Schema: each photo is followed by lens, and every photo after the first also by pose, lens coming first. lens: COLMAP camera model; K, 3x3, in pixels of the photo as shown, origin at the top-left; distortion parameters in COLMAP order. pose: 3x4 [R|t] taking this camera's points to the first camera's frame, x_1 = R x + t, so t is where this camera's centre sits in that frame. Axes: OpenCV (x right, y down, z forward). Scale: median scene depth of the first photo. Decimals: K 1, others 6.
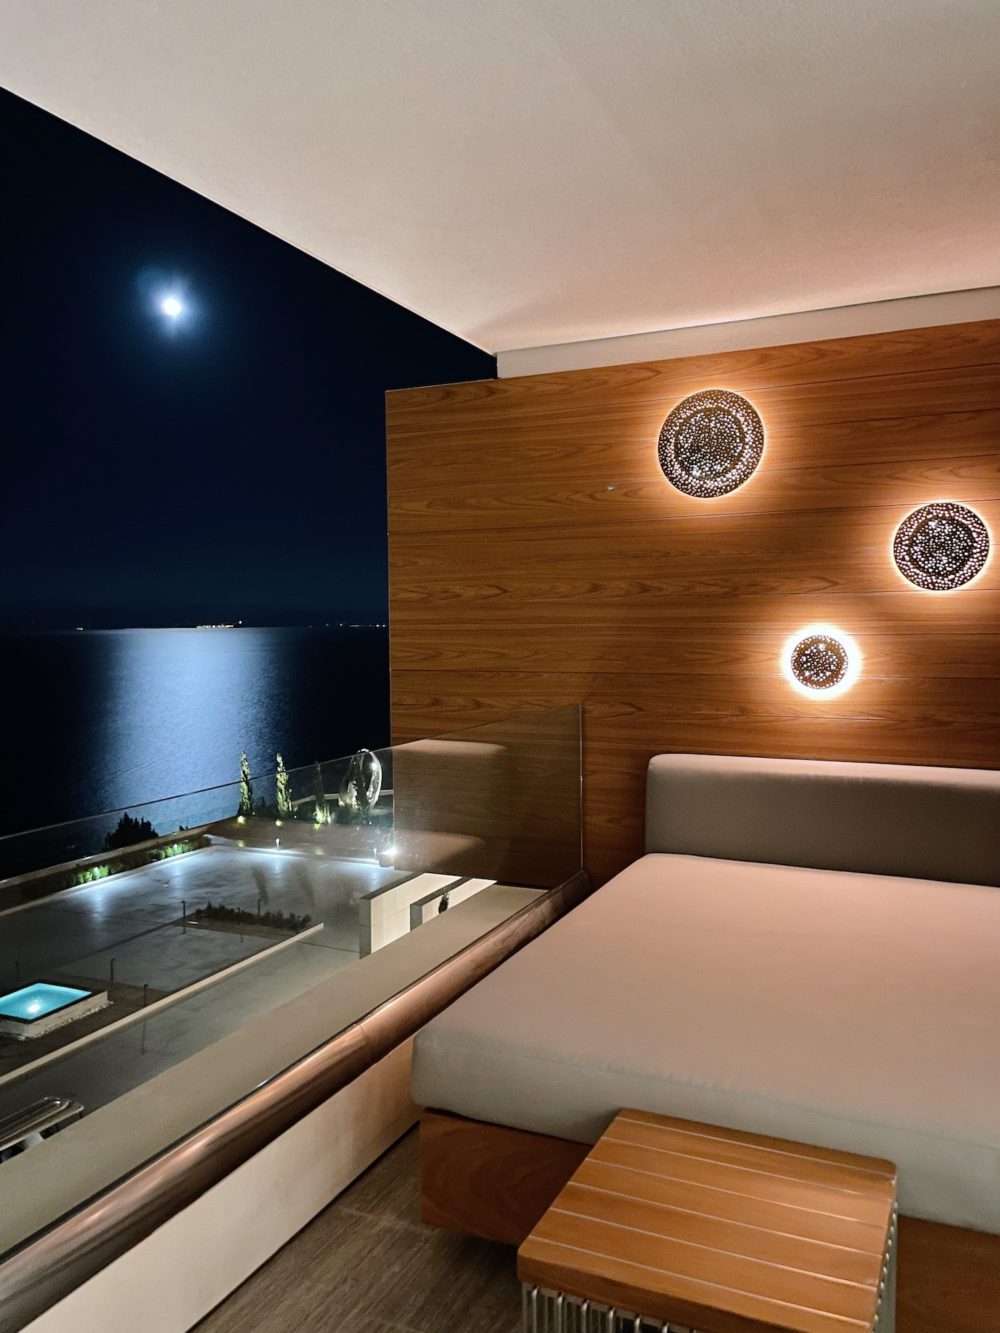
lens RADIAL K [[1011.5, 0, 501.8], [0, 1011.5, 663.0], [0, 0, 1]] dist [0.066674, -0.003232]
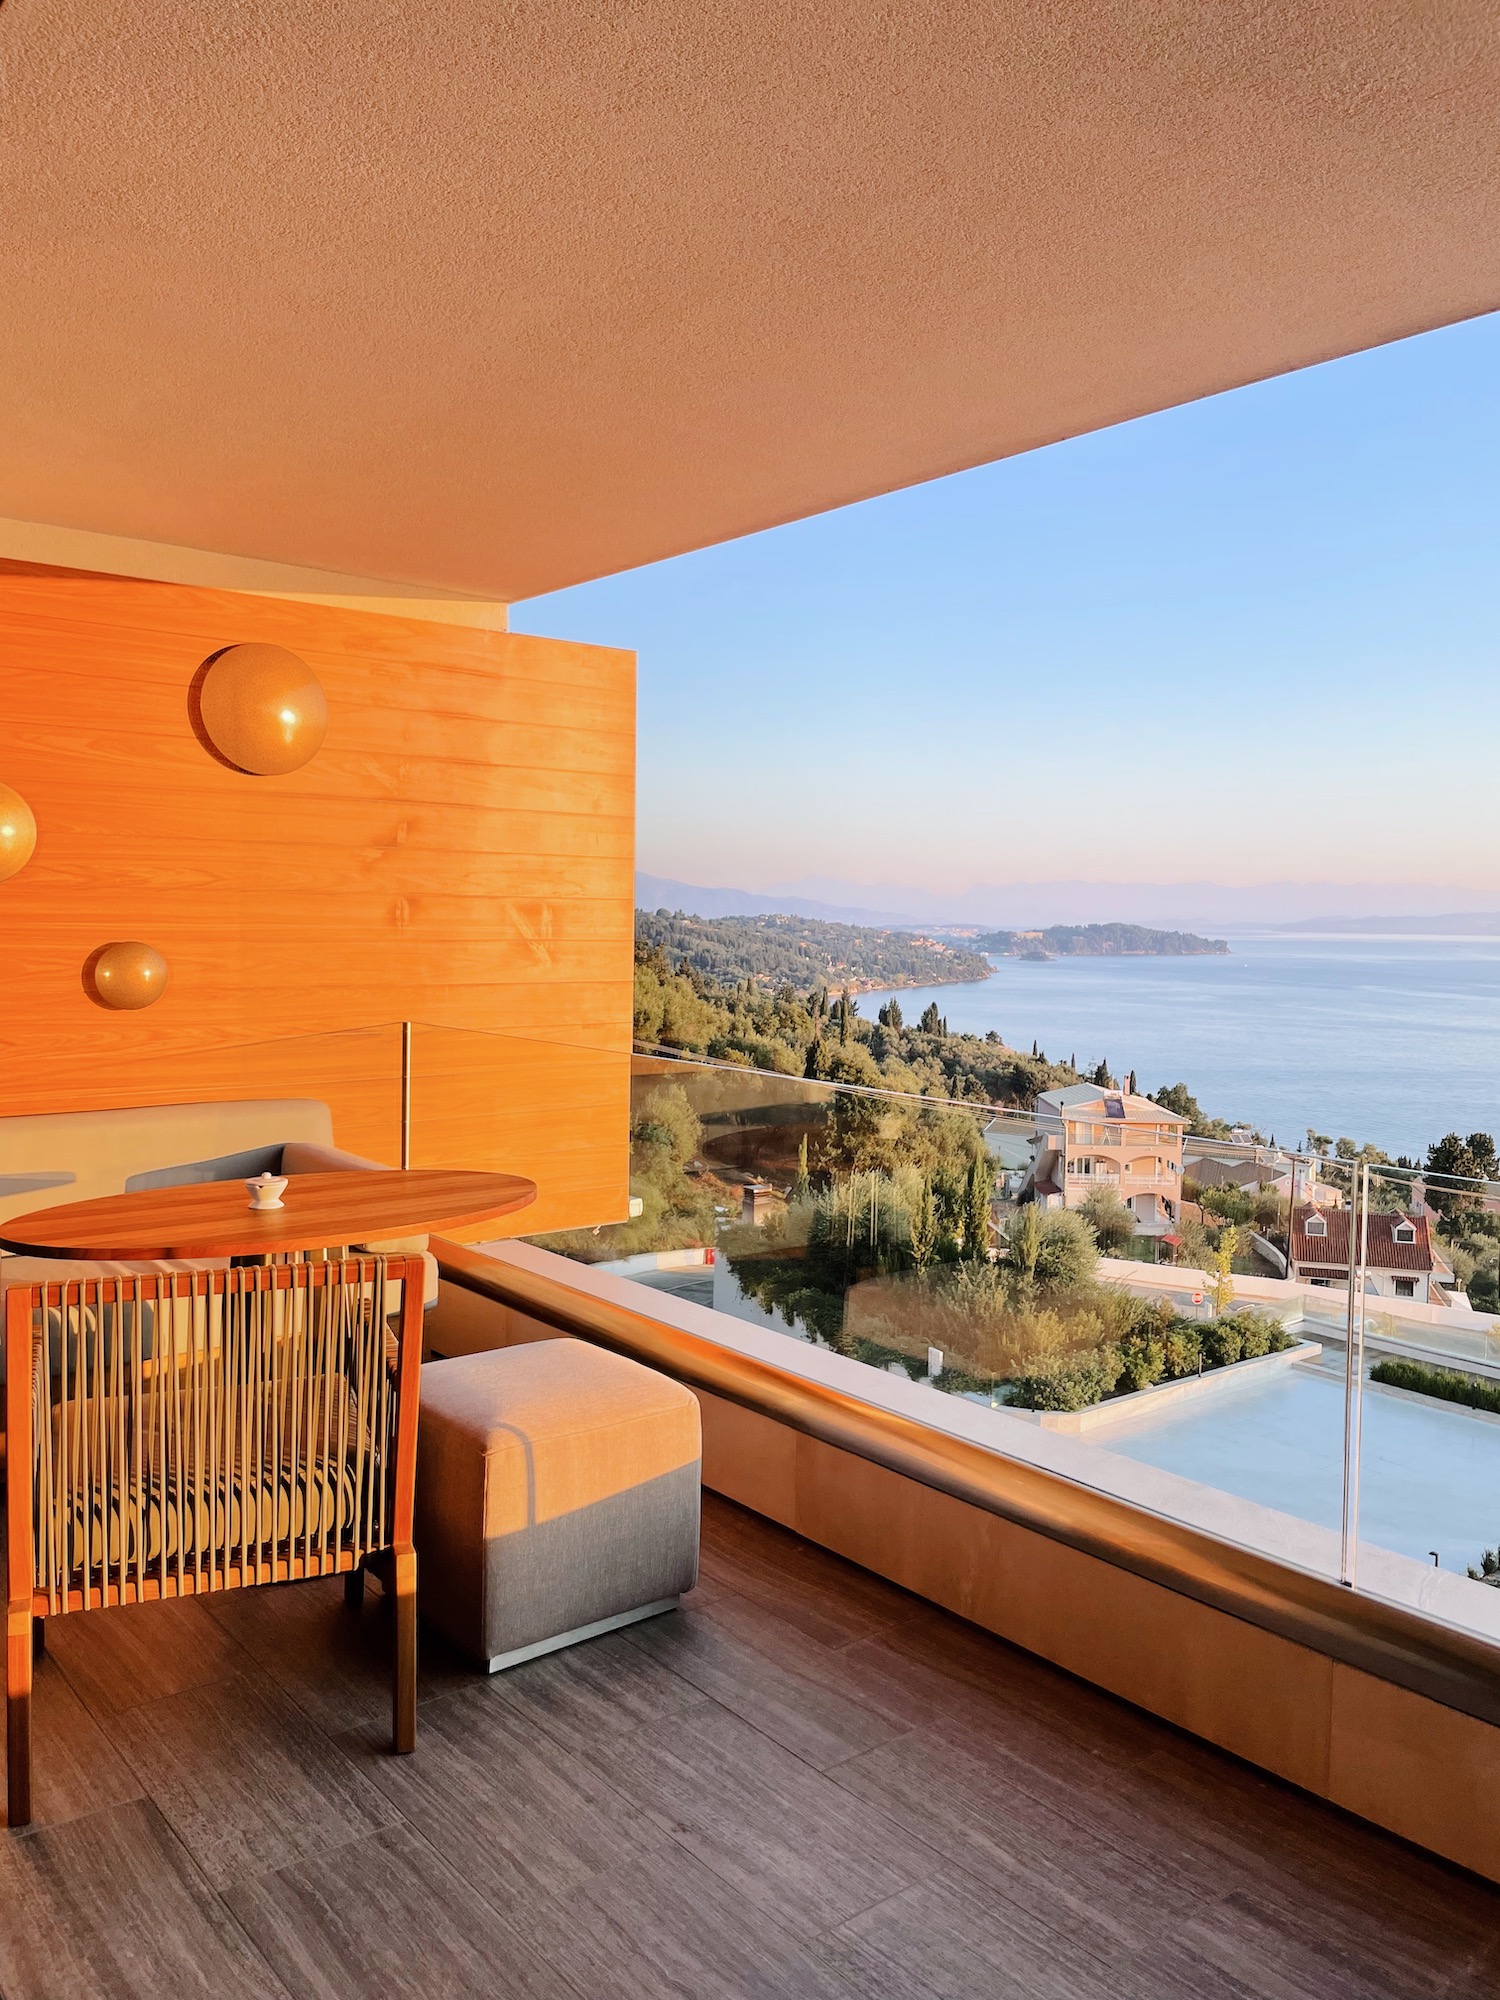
lens RADIAL K [[1517.6, 0, 748.3], [0, 1517.6, 994.9], [0, 0, 1]] dist [0.066674, -0.003232]
pose [[0.451567, -0.030544, 0.891714, -0.796227], [0.031178, 0.999344, 0.018442, 0.003865], [-0.891692, 0.019474, 0.452223, 0.162371]]
